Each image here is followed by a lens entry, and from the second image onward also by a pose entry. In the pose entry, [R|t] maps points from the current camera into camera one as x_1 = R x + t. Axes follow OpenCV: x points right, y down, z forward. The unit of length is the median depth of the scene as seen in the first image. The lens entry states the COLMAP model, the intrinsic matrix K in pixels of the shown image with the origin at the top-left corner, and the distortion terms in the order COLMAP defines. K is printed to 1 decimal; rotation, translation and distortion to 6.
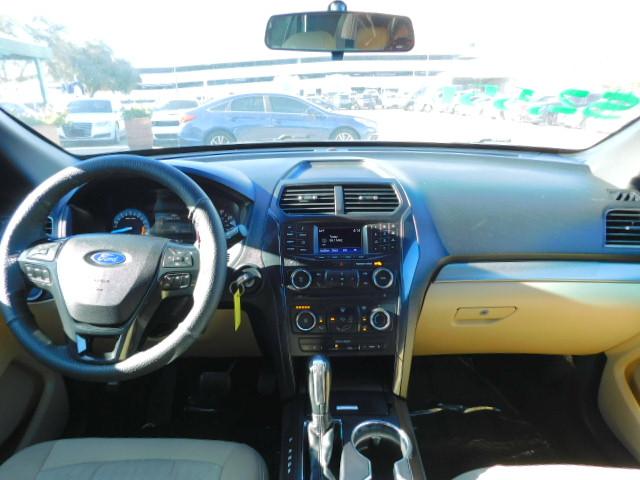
lens RADIAL K [[430.6, 0, 321.7], [0, 430.6, 238.1], [0, 0, 1]] dist [-0.043533, 0.035700]
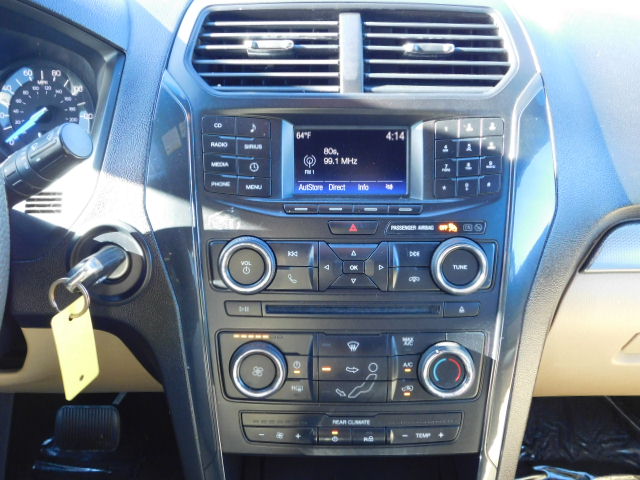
lens RADIAL K [[636.6, 0, 318.1], [0, 636.6, 238.8], [0, 0, 1]] dist [0.027432, 0.000000]
pose [[0.999755, 0.018109, 0.012691, 0.007632], [-0.020304, 0.979083, 0.202447, -0.042968], [-0.008759, -0.202655, 0.979211, 0.437723]]
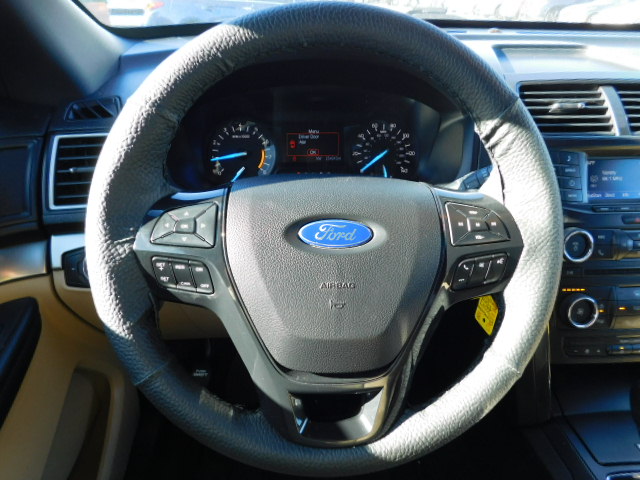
lens RADIAL K [[430.6, 0, 318.7], [0, 430.6, 241.1], [0, 0, 1]] dist [-0.043533, 0.035700]
pose [[0.996905, -0.013328, 0.077478, -0.444080], [-0.003392, 0.977314, 0.211766, -0.035590], [-0.078543, -0.211373, 0.974244, 0.433623]]
